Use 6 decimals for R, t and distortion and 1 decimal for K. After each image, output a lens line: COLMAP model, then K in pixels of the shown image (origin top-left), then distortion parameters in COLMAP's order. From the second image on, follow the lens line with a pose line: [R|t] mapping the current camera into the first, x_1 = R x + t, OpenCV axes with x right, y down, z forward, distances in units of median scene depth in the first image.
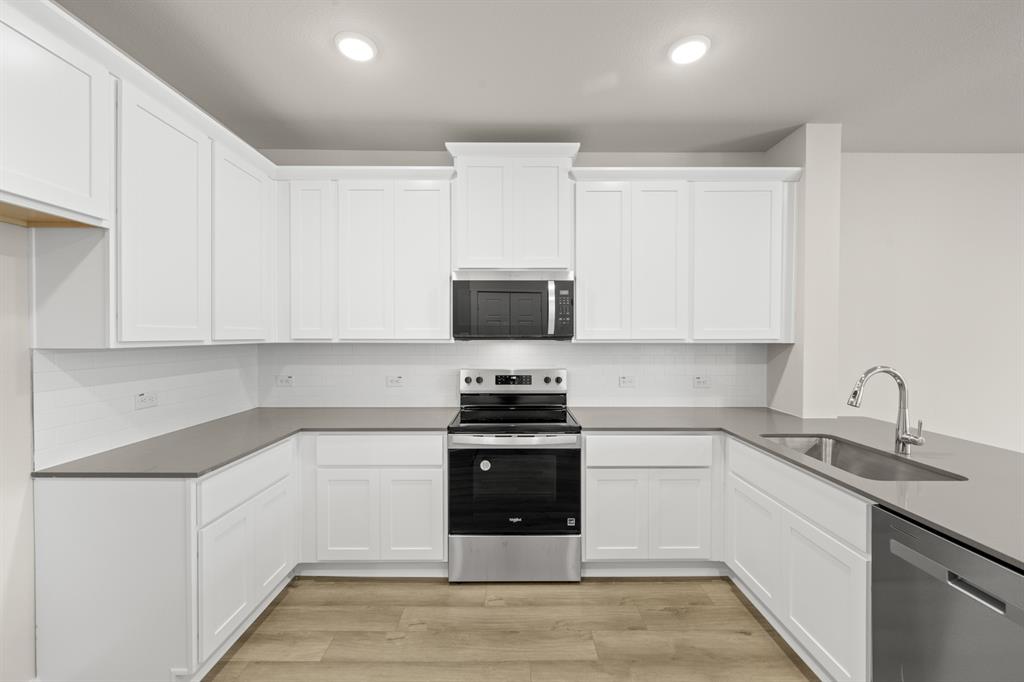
lens RADIAL K [[402.7, 0, 514.9], [0, 402.7, 338.3], [0, 0, 1]] dist [-0.000407, -0.000222]
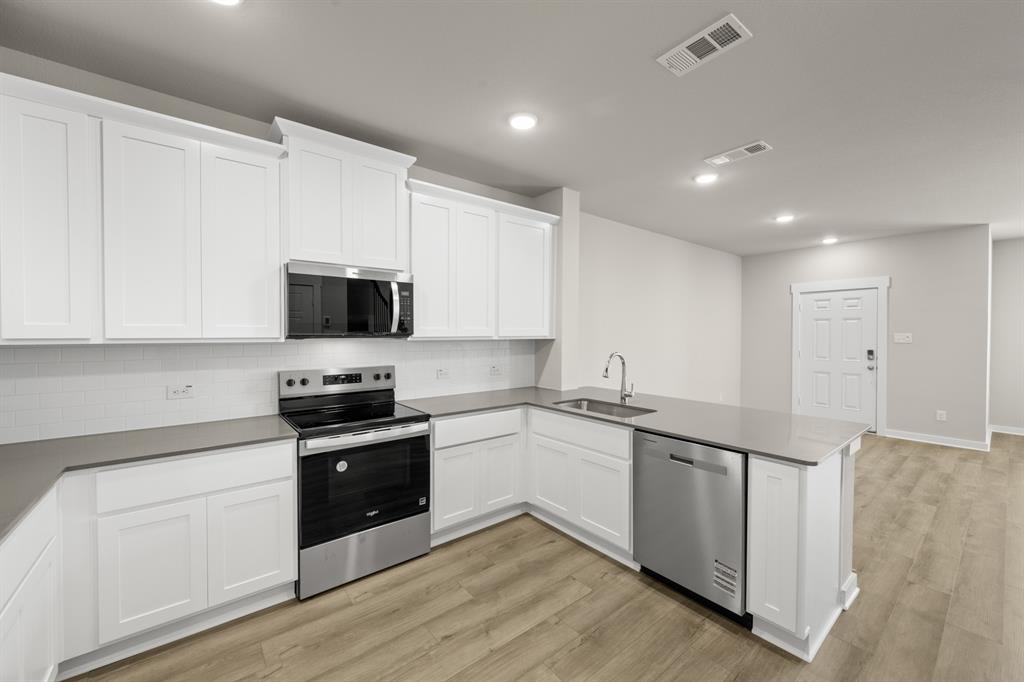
lens RADIAL K [[402.7, 0, 514.9], [0, 402.7, 338.3], [0, 0, 1]] dist [-0.000407, -0.000222]
pose [[0.780959, -0.007724, 0.624535, -0.328262], [0.003793, 0.999964, 0.007625, -0.001406], [-0.624571, -0.003587, 0.780960, -0.025168]]
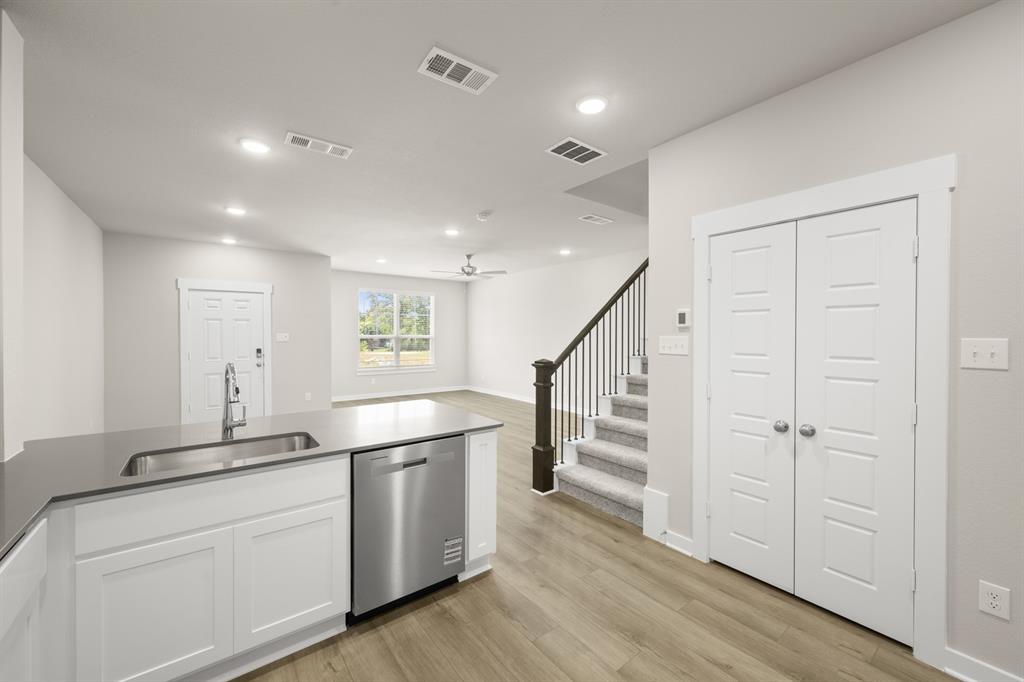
lens RADIAL K [[402.7, 0, 514.9], [0, 402.7, 338.3], [0, 0, 1]] dist [-0.000407, -0.000222]
pose [[-0.606688, -0.009870, 0.794879, -0.308405], [0.003549, 0.999879, 0.015124, -0.007765], [-0.794932, 0.011997, -0.606579, 0.756175]]
